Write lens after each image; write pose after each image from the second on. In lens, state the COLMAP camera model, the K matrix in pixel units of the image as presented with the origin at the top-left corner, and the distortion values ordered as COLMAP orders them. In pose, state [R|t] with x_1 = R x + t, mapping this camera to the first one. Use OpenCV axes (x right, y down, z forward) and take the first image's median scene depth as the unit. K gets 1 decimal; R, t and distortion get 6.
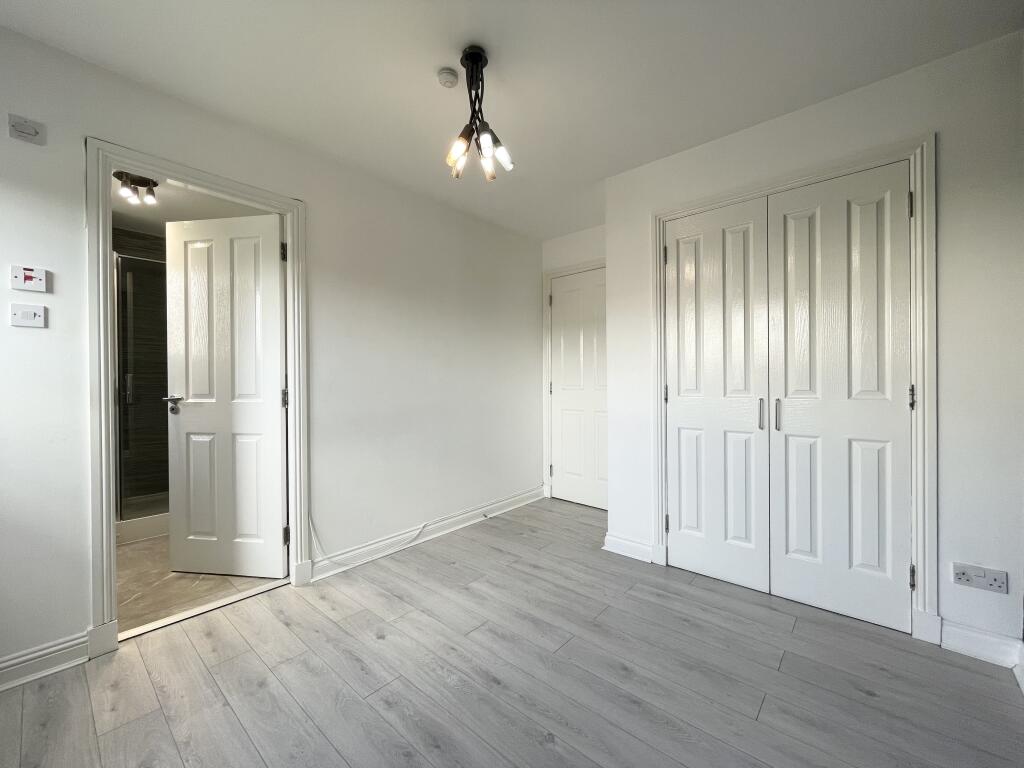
lens RADIAL K [[422.2, 0, 512.0], [0, 422.2, 384.0], [0, 0, 1]] dist [-0.000139, -0.000113]
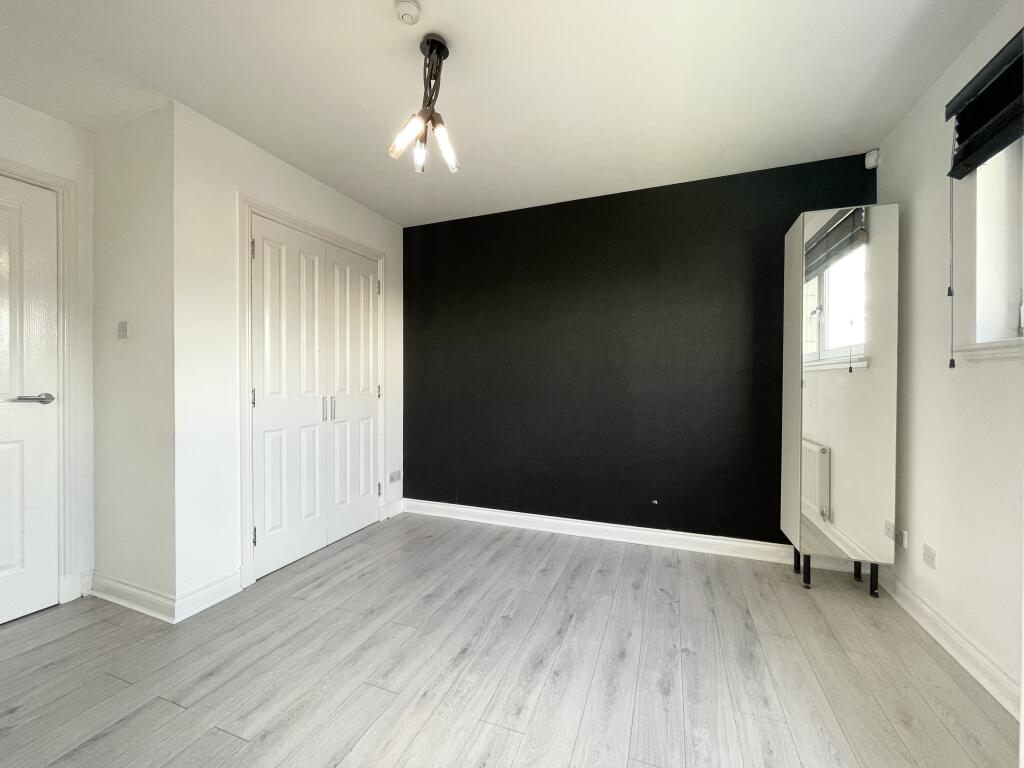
lens RADIAL K [[422.2, 0, 512.0], [0, 422.2, 384.0], [0, 0, 1]] dist [-0.000139, -0.000113]
pose [[-0.356485, -0.001454, 0.934300, -0.994964], [0.011139, 0.999921, 0.005806, -0.008647], [-0.934235, 0.012477, -0.356440, 1.120719]]
